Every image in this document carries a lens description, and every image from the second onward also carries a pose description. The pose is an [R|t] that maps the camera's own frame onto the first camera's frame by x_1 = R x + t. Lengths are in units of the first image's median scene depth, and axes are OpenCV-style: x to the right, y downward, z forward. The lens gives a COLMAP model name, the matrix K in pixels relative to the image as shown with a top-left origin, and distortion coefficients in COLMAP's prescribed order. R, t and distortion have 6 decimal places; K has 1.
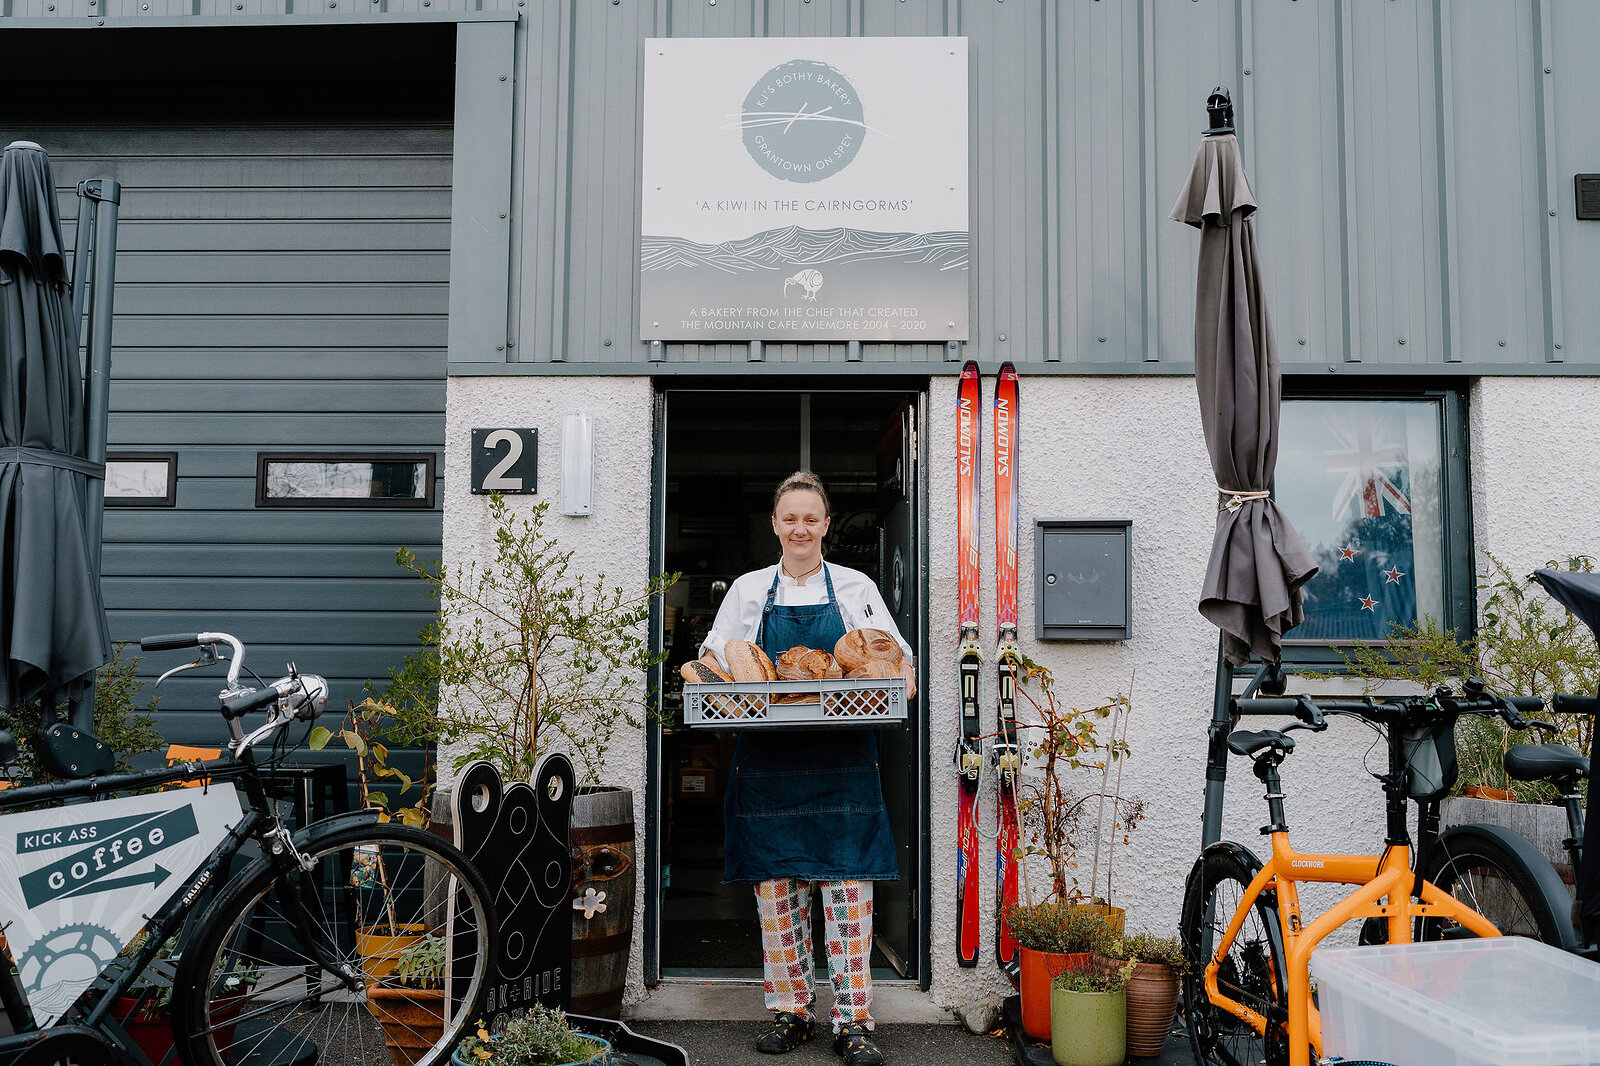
lens RADIAL K [[1611.7, 0, 795.4], [0, 1611.7, 504.8], [0, 0, 1]] dist [-0.012257, 0.018042]
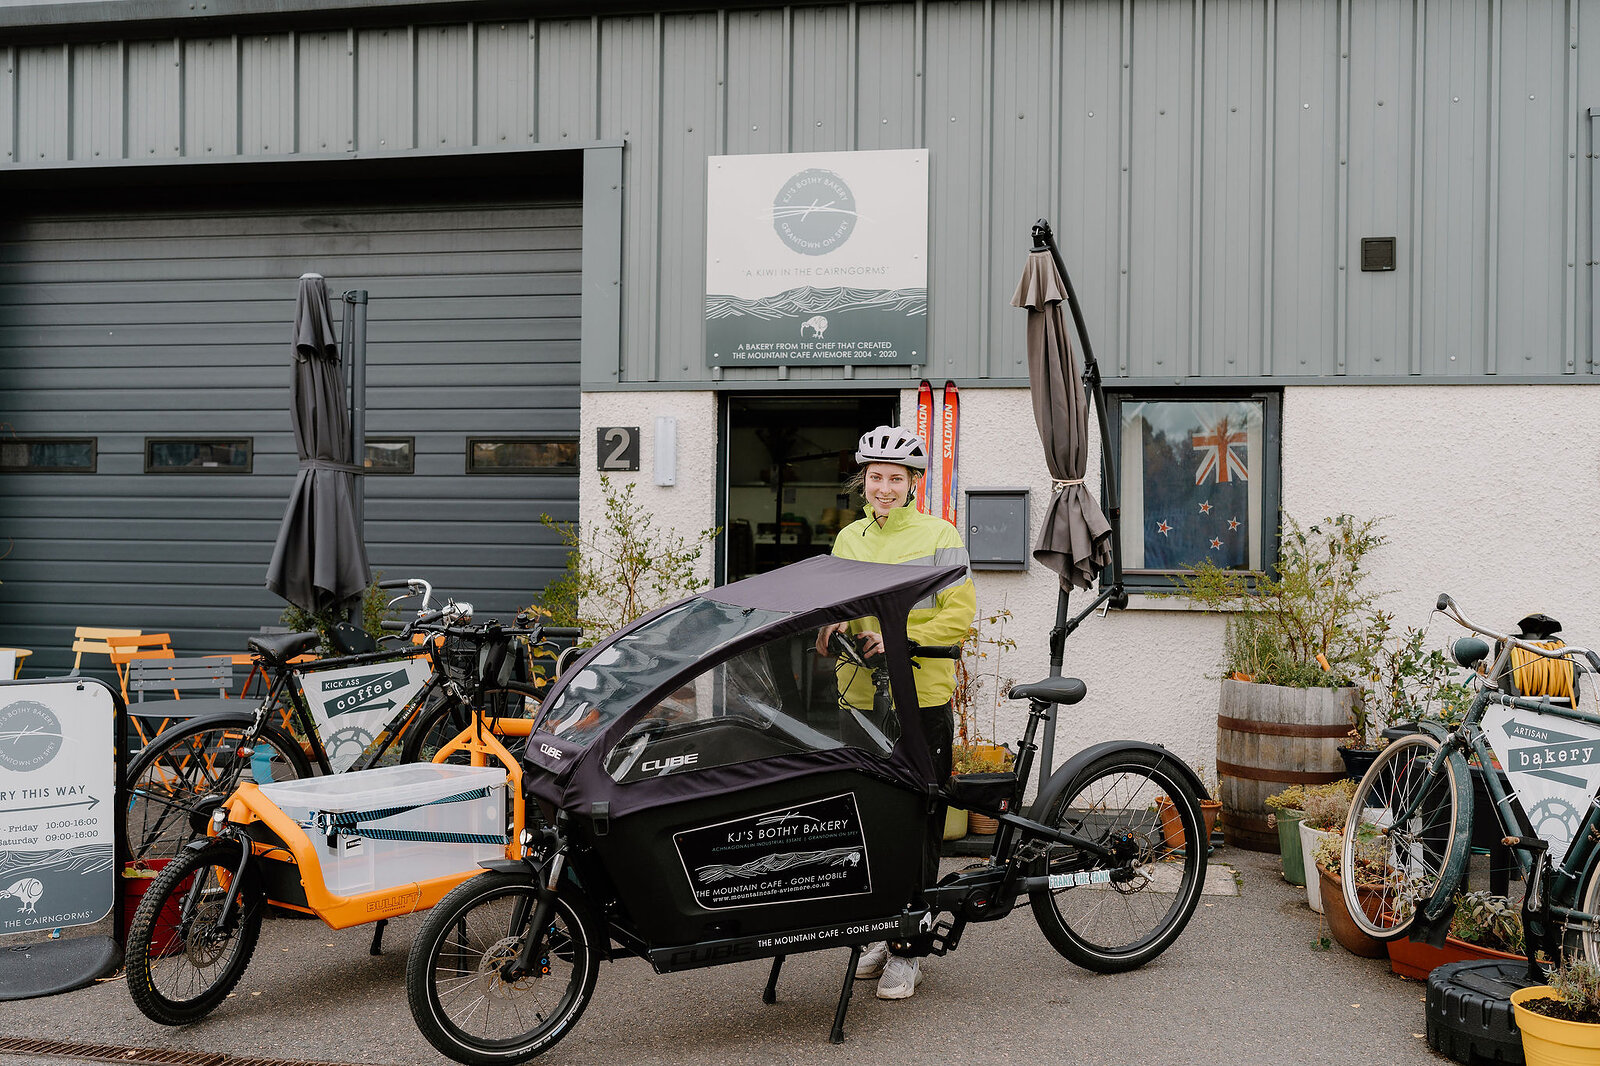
lens RADIAL K [[1611.7, 0, 795.4], [0, 1611.7, 504.8], [0, 0, 1]] dist [-0.012257, 0.018042]
pose [[0.987599, -0.001459, -0.156992, 0.241327], [0.012618, 0.997460, 0.070109, -0.086734], [0.156491, -0.071221, 0.985108, -0.505925]]
